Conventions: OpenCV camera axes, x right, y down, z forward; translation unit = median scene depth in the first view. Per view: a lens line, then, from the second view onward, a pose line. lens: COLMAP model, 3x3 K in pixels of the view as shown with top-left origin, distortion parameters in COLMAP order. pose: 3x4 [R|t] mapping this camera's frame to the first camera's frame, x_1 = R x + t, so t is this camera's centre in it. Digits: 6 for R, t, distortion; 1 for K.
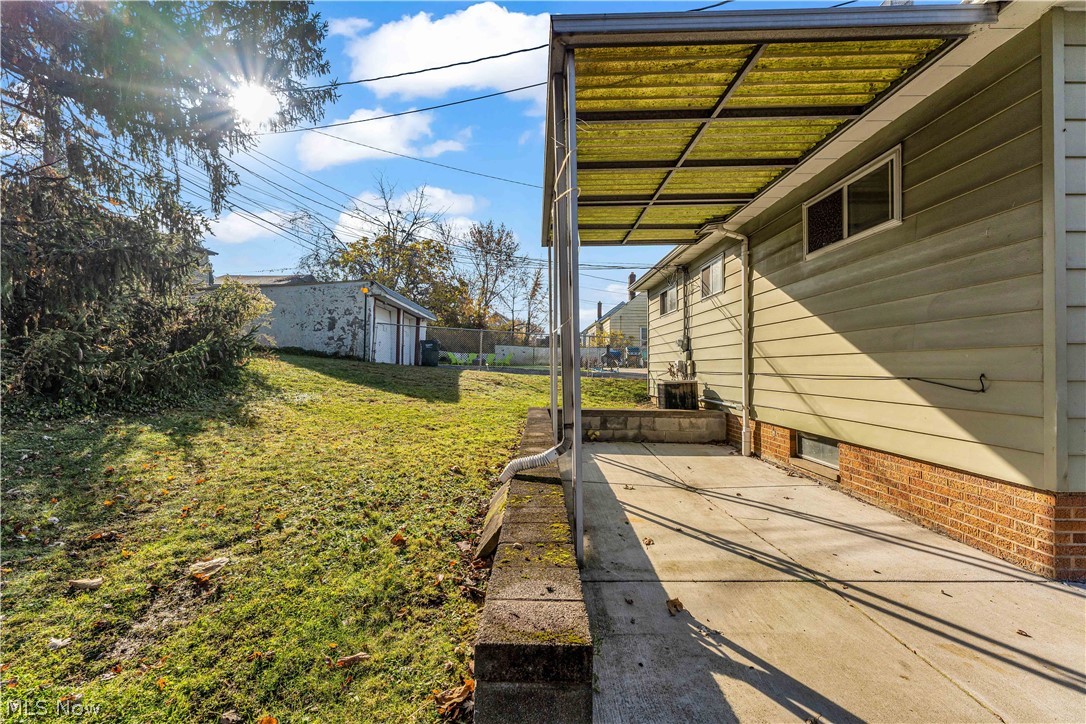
lens RADIAL K [[437.1, 0, 542.1], [0, 437.1, 363.5], [0, 0, 1]] dist [0.002660, -0.000301]
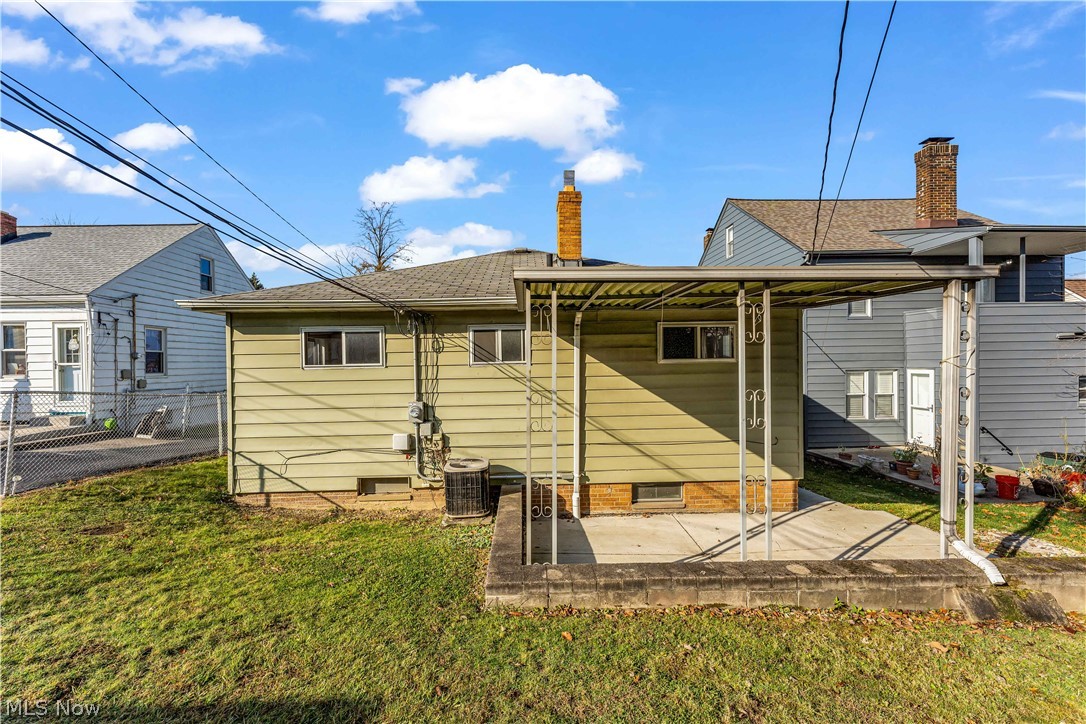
lens RADIAL K [[437.1, 0, 539.8], [0, 437.1, 365.3], [0, 0, 1]] dist [0.002660, -0.000301]
pose [[-0.027879, -0.005816, 0.999594, -0.832520], [0.004674, 0.999971, 0.005949, -0.241798], [-0.999600, 0.004838, -0.027851, 1.455511]]
